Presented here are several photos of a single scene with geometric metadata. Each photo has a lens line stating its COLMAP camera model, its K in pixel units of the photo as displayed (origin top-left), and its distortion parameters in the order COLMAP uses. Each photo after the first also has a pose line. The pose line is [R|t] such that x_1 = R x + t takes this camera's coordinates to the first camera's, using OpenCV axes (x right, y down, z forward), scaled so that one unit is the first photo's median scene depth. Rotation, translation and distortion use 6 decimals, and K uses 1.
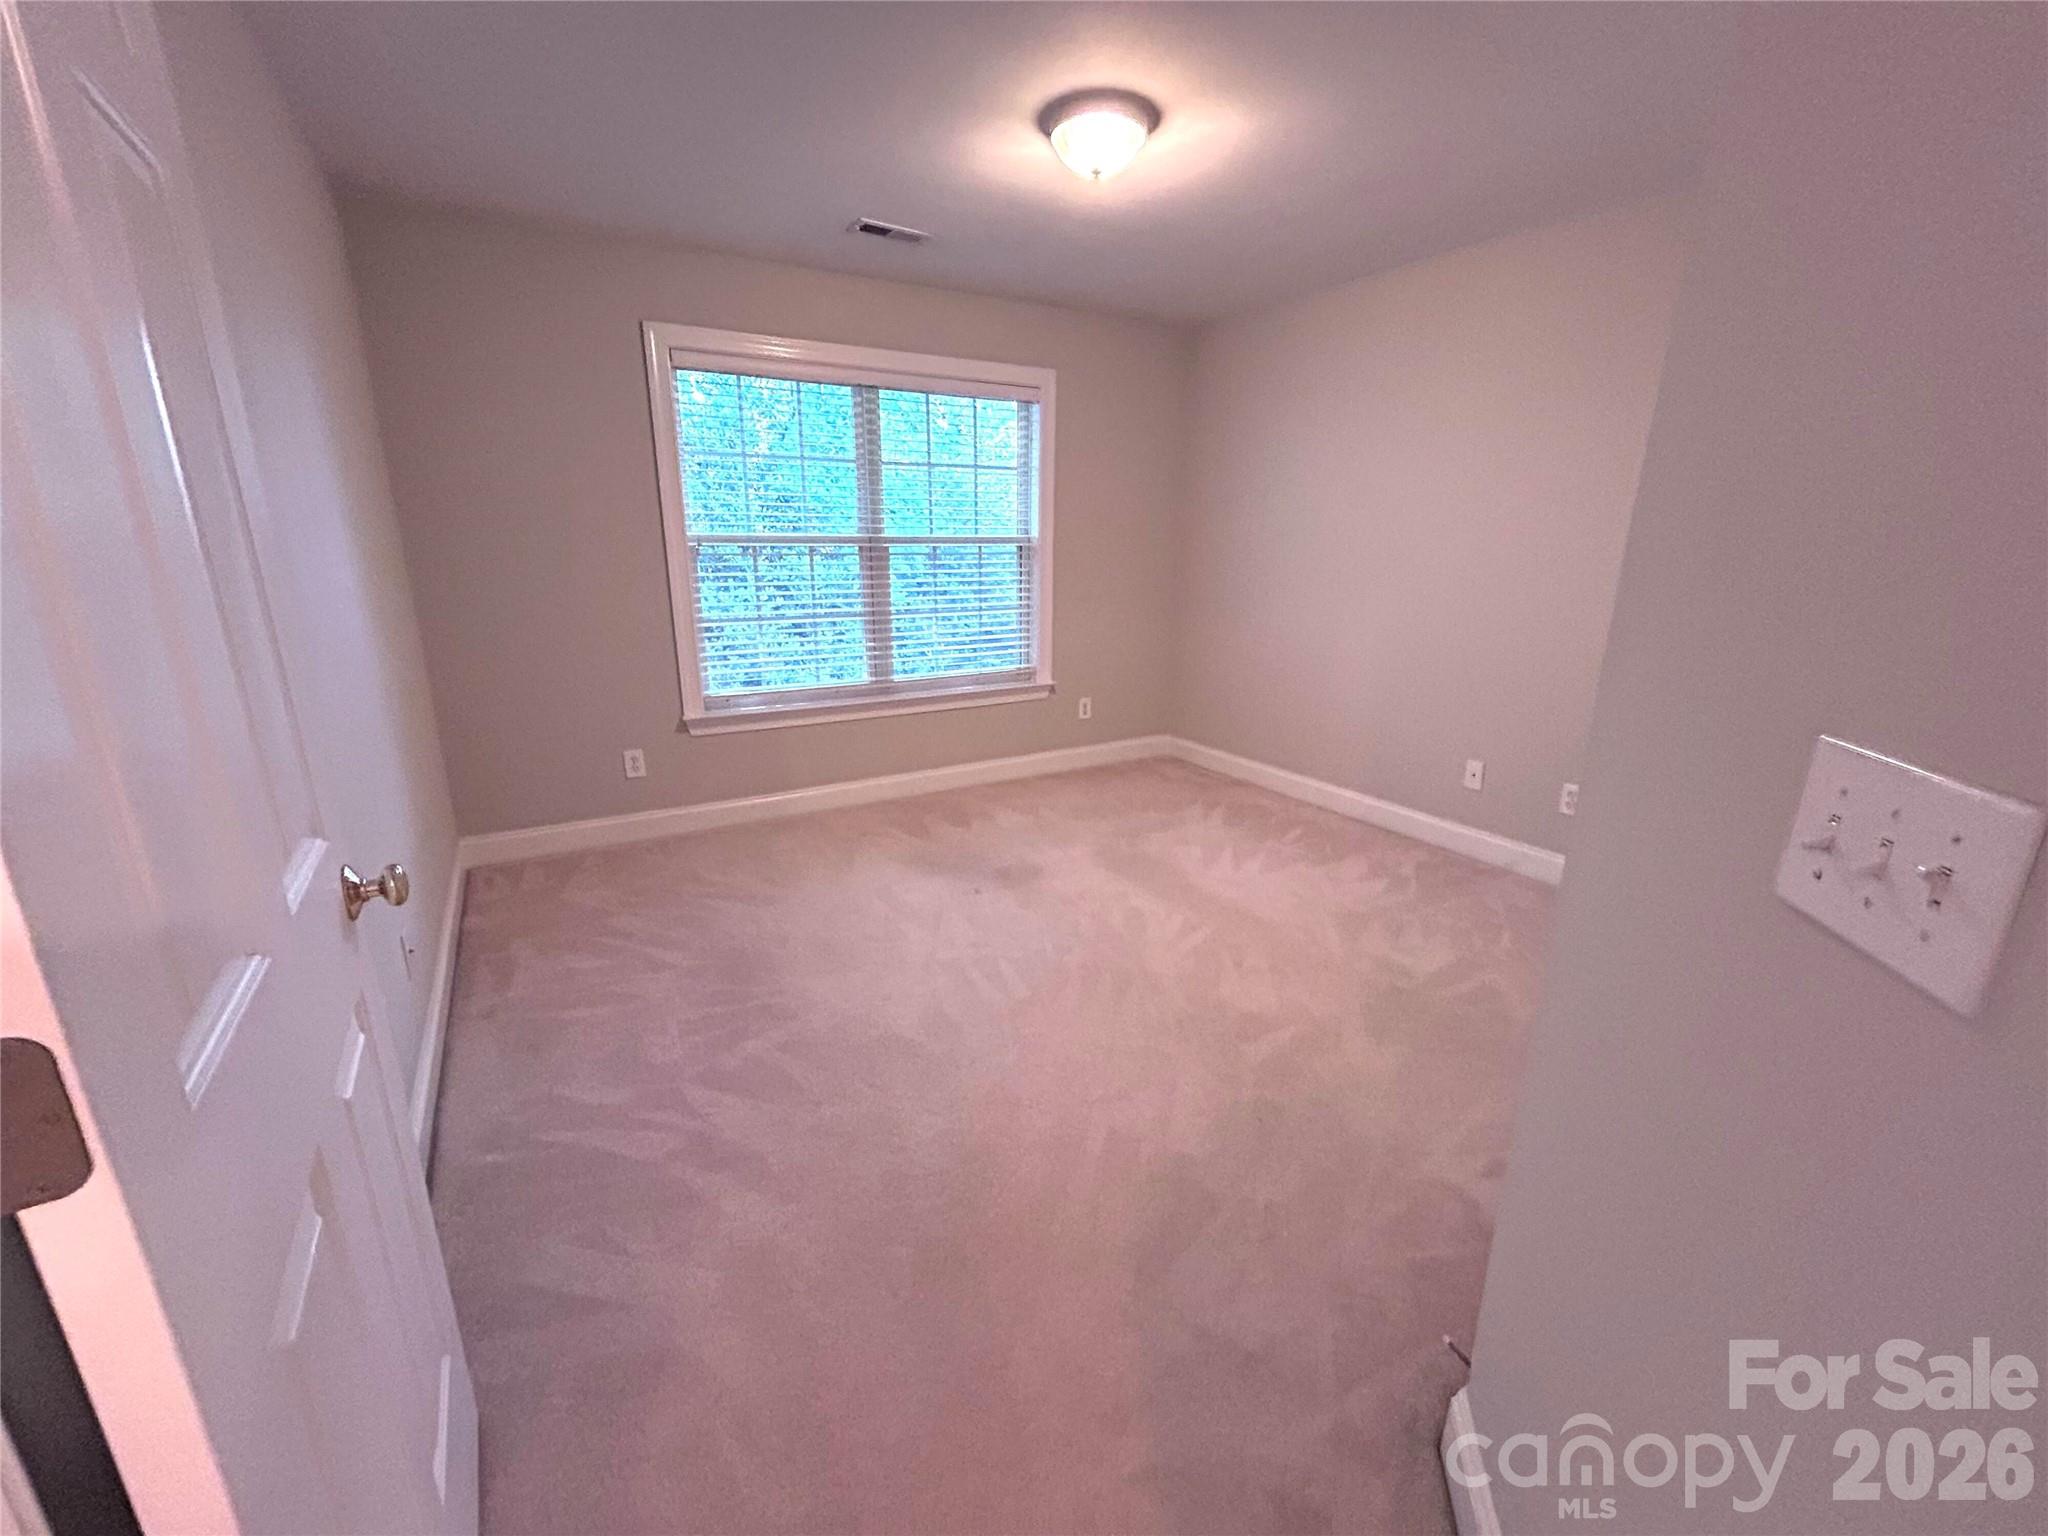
lens RADIAL K [[830.6, 0, 999.9], [0, 830.6, 768.1], [0, 0, 1]] dist [0.004938, 0.000292]
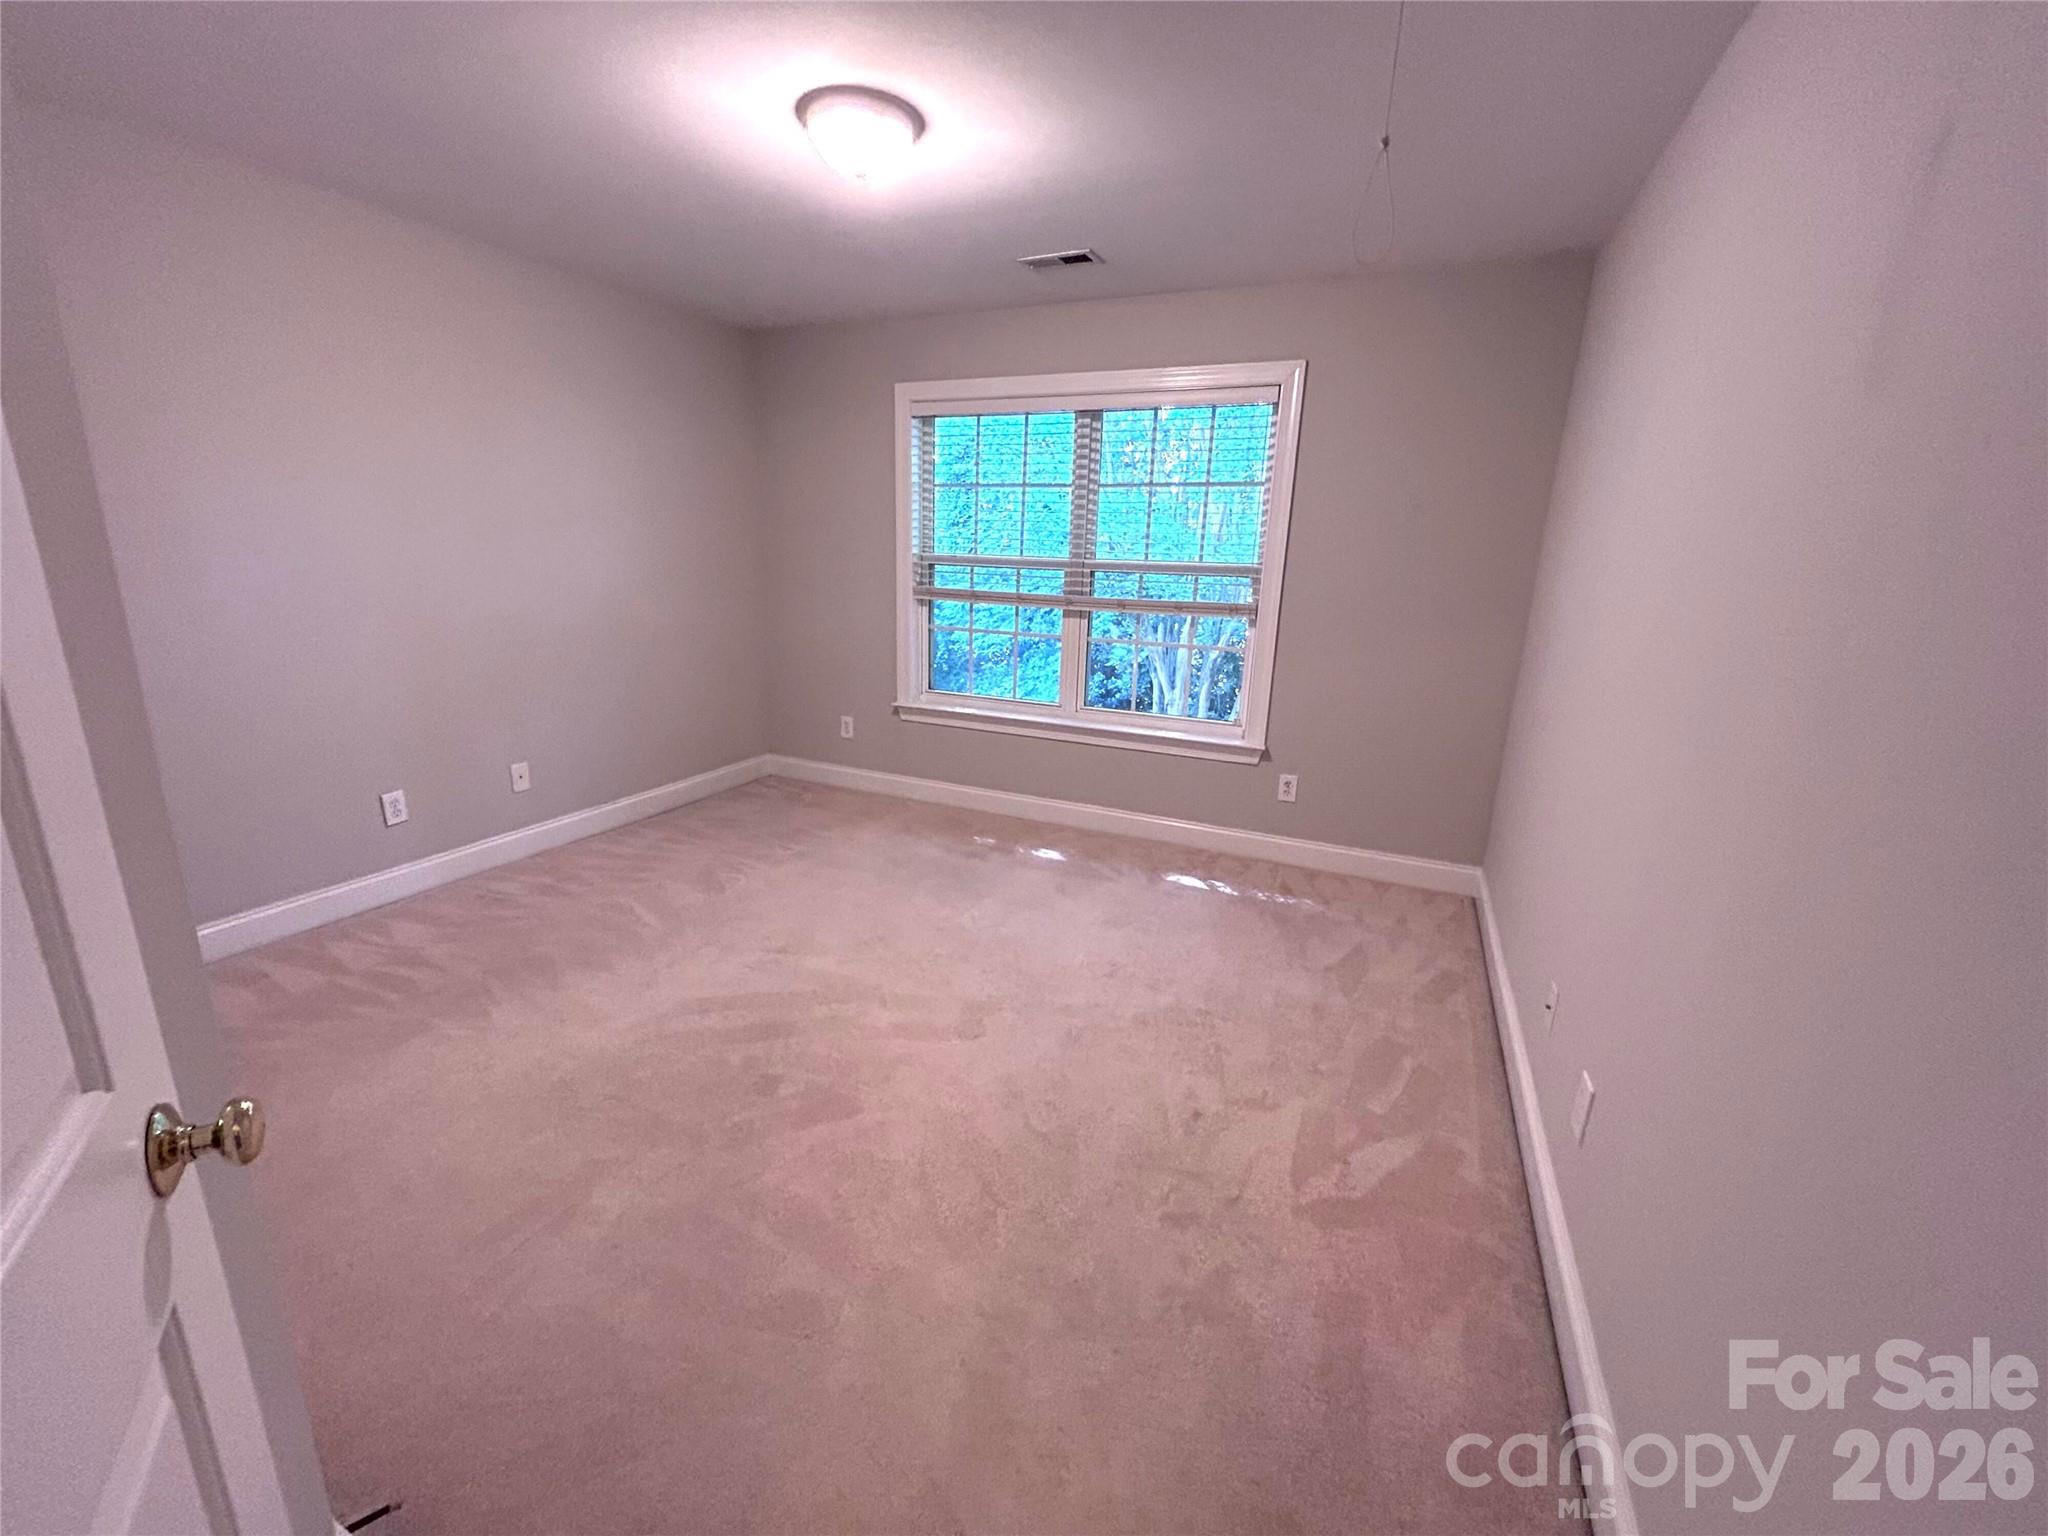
lens RADIAL K [[830.6, 0, 1009.5], [0, 830.6, 769.7], [0, 0, 1]] dist [0.004938, 0.000292]
pose [[0.570847, 0.219648, -0.791131, 0.696145], [-0.252665, 0.963789, 0.085272, -0.109483], [0.781213, 0.151214, 0.605673, 0.402376]]
